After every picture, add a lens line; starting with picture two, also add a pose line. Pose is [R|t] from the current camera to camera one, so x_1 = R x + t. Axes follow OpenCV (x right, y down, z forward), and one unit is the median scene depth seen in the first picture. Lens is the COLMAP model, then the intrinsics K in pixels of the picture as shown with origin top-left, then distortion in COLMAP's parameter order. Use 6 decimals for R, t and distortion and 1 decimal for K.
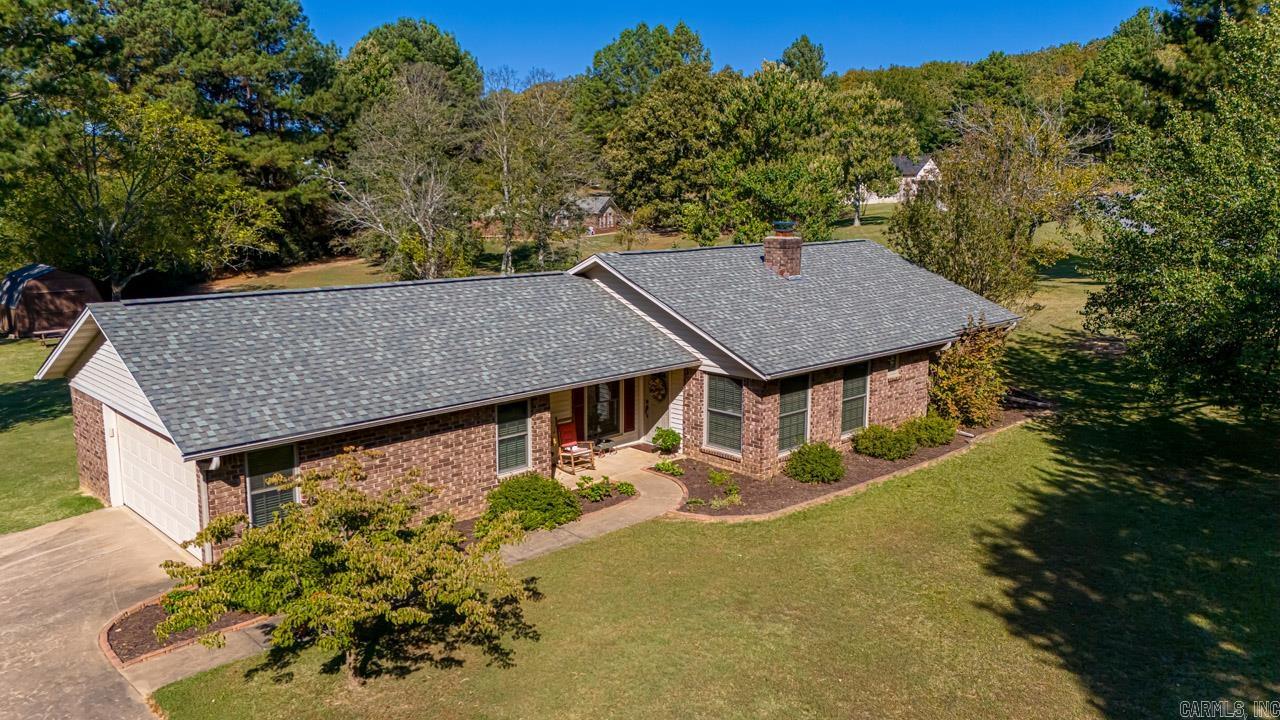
lens RADIAL K [[927.6, 0, 629.5], [0, 927.6, 421.4], [0, 0, 1]] dist [0.071511, -0.064222]
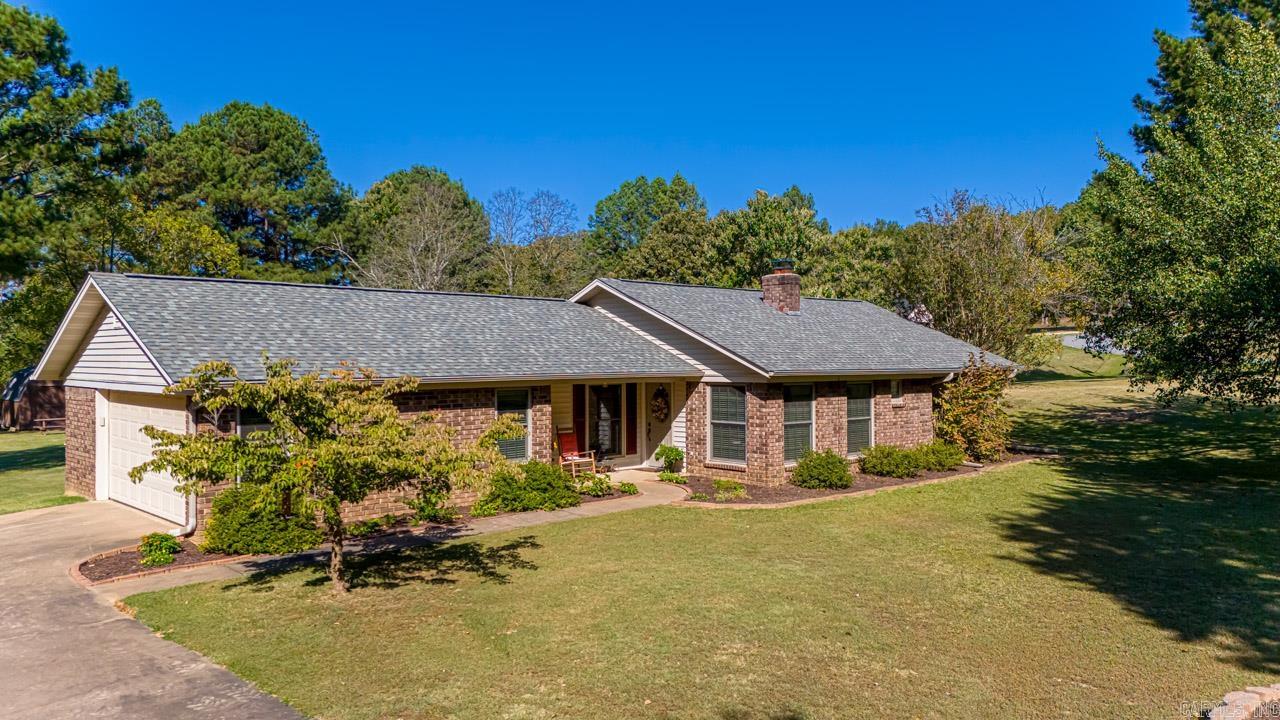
lens RADIAL K [[927.6, 0, 632.4], [0, 927.6, 414.9], [0, 0, 1]] dist [0.071511, -0.064222]
pose [[0.999986, -0.004864, 0.001874, -0.000855], [0.005105, 0.986545, -0.163411, 0.142895], [-0.001054, 0.163418, 0.986556, 0.027067]]
